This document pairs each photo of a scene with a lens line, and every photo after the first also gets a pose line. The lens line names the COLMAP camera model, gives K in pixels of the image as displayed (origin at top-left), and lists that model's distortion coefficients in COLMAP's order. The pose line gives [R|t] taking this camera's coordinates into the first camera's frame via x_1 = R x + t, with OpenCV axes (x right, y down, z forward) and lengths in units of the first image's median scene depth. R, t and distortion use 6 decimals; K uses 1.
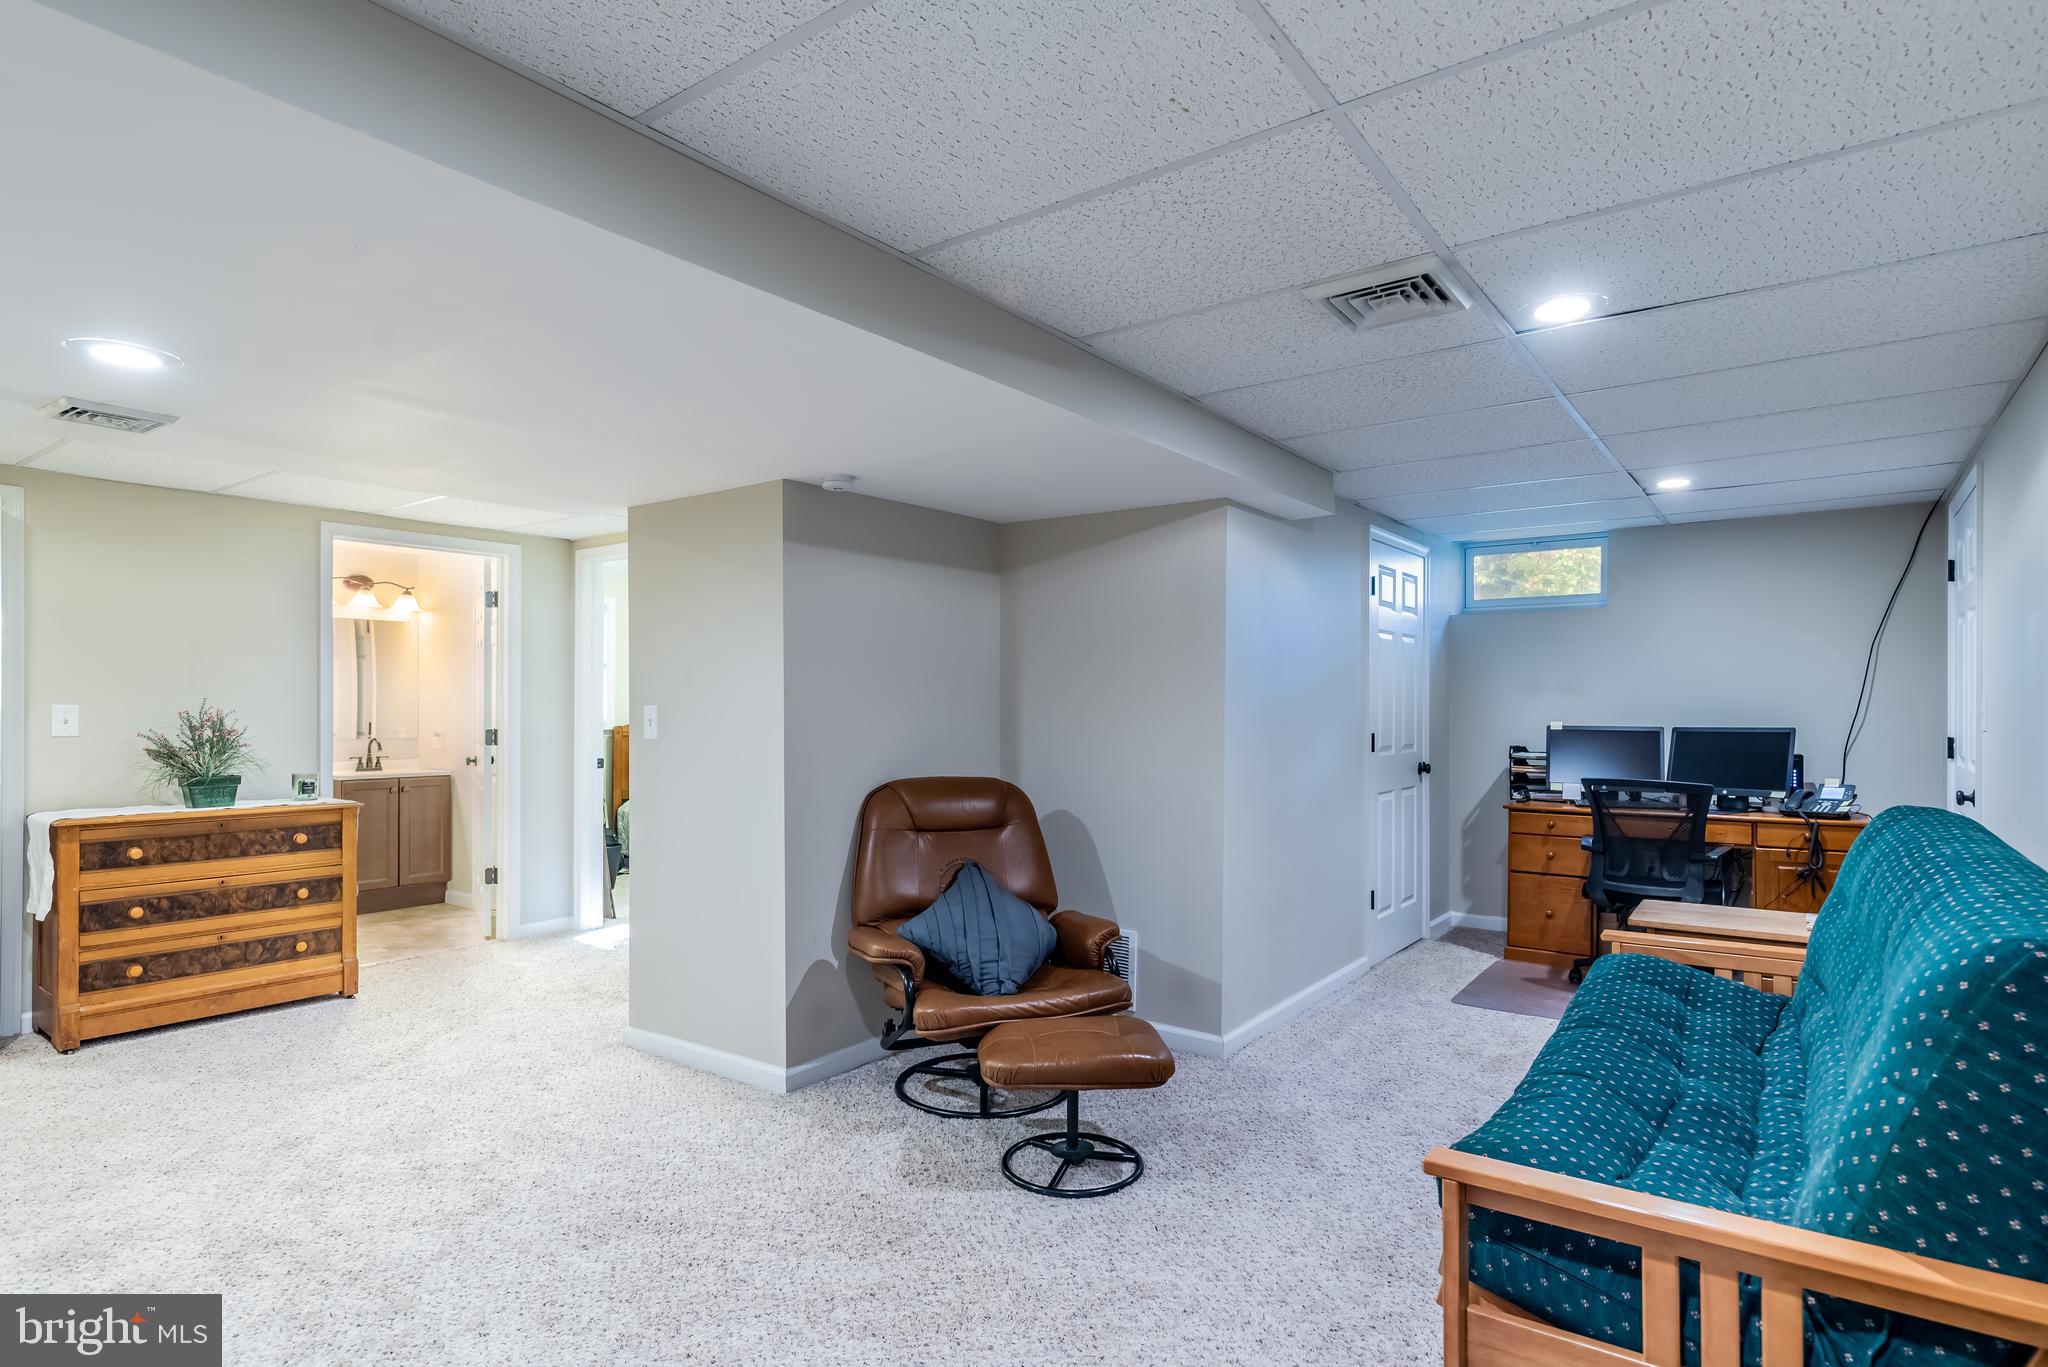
lens RADIAL K [[1022.5, 0, 1033.6], [0, 1022.5, 715.2], [0, 0, 1]] dist [-0.002578, 0.001139]
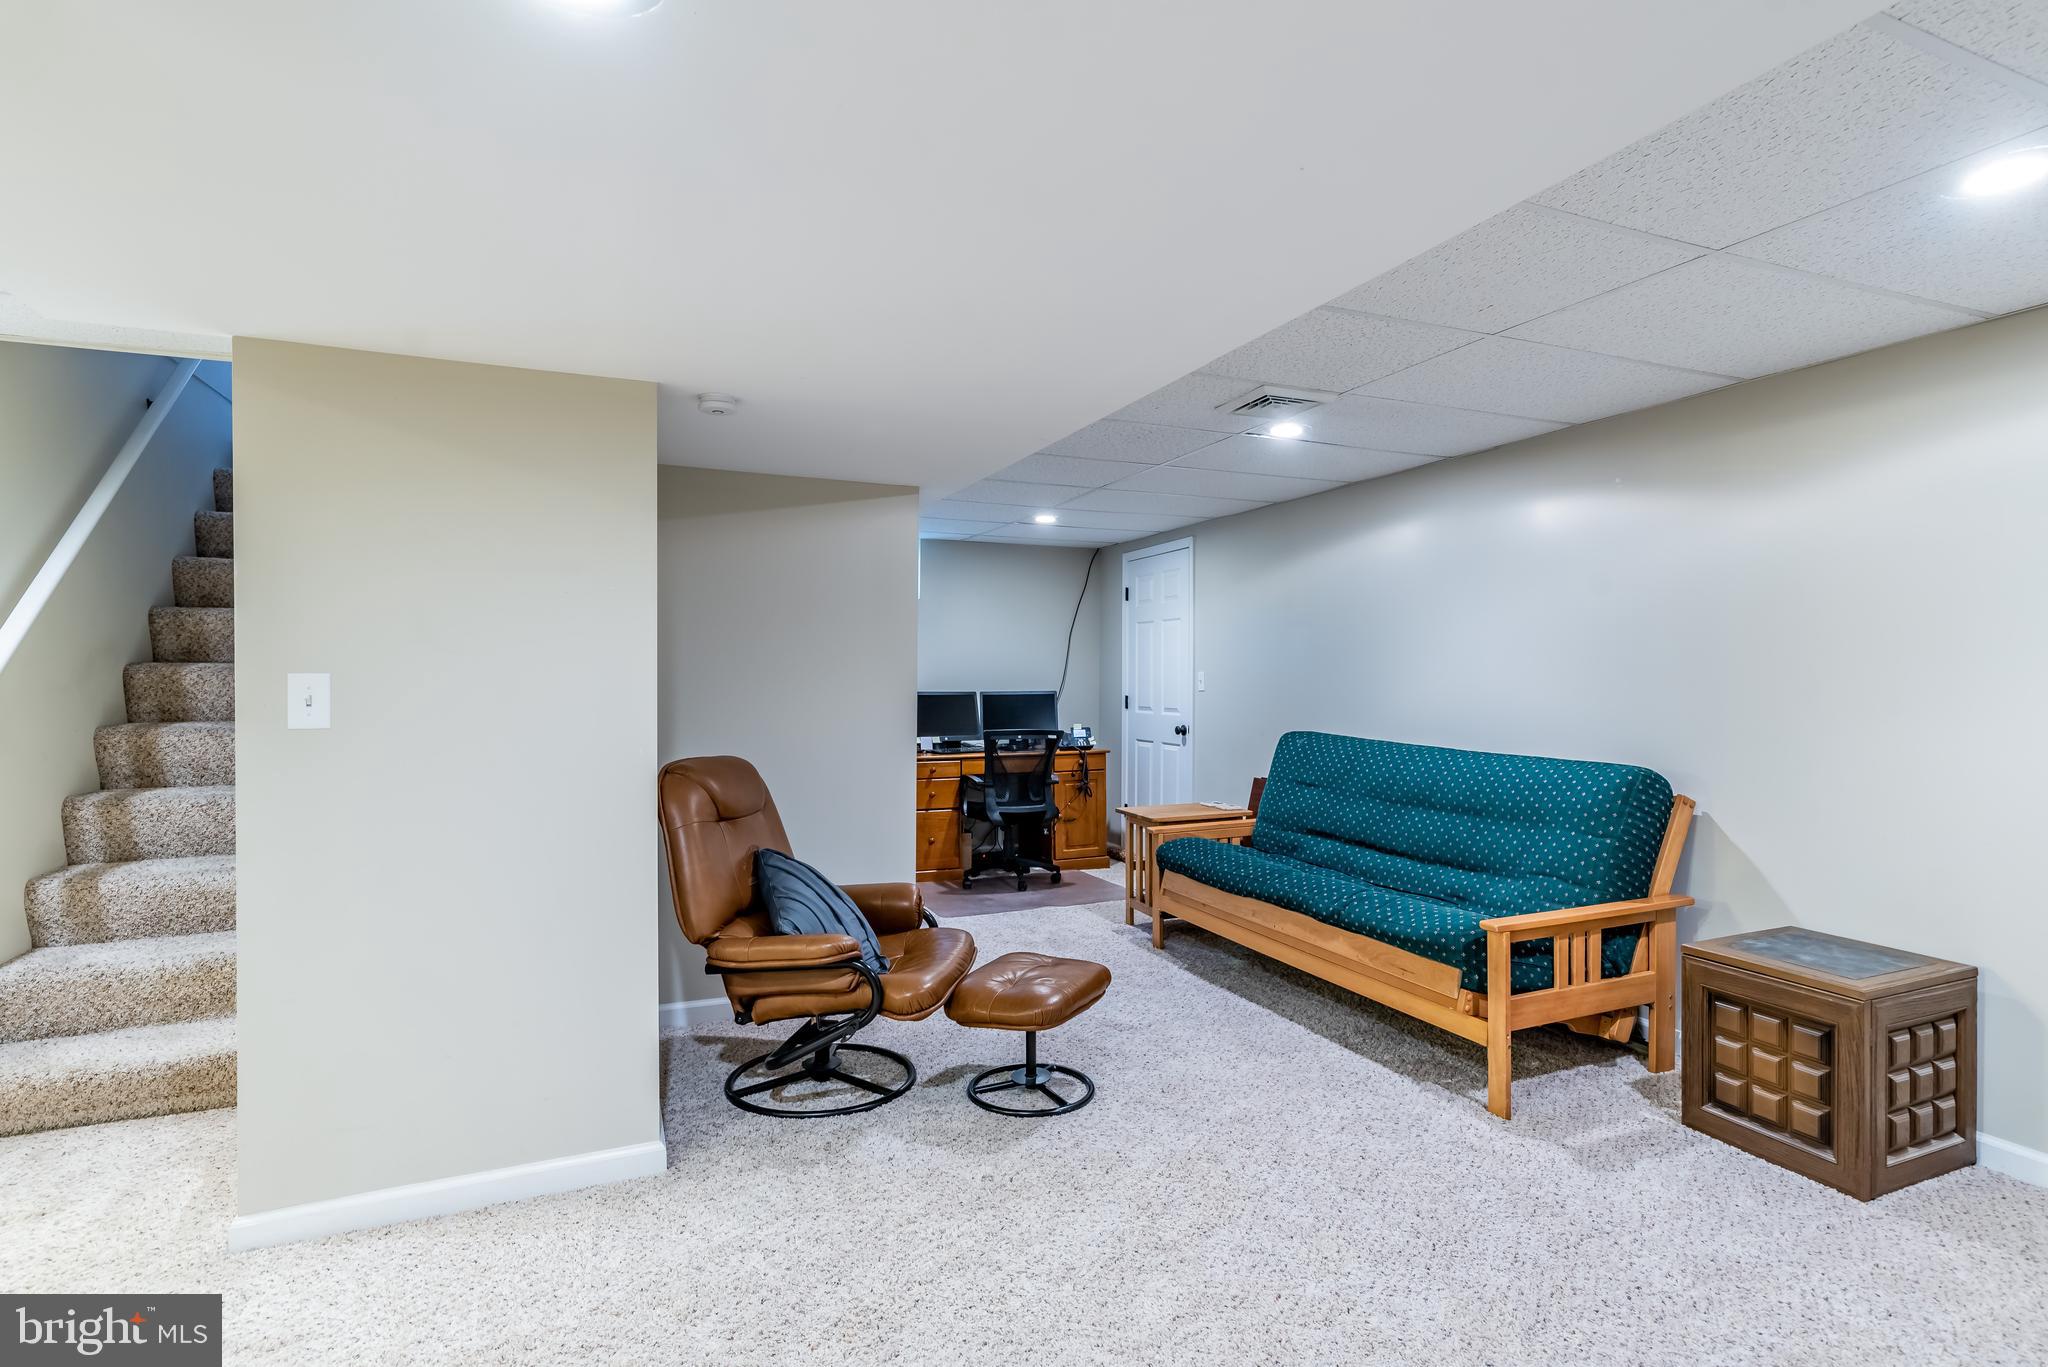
lens RADIAL K [[1022.5, 0, 1031.7], [0, 1022.5, 682.0], [0, 0, 1]] dist [-0.002578, 0.001139]
pose [[0.521859, -0.000130, 0.853032, -0.806566], [0.001938, 0.999998, -0.001033, -0.000191], [-0.853030, 0.002193, 0.521858, 0.376975]]
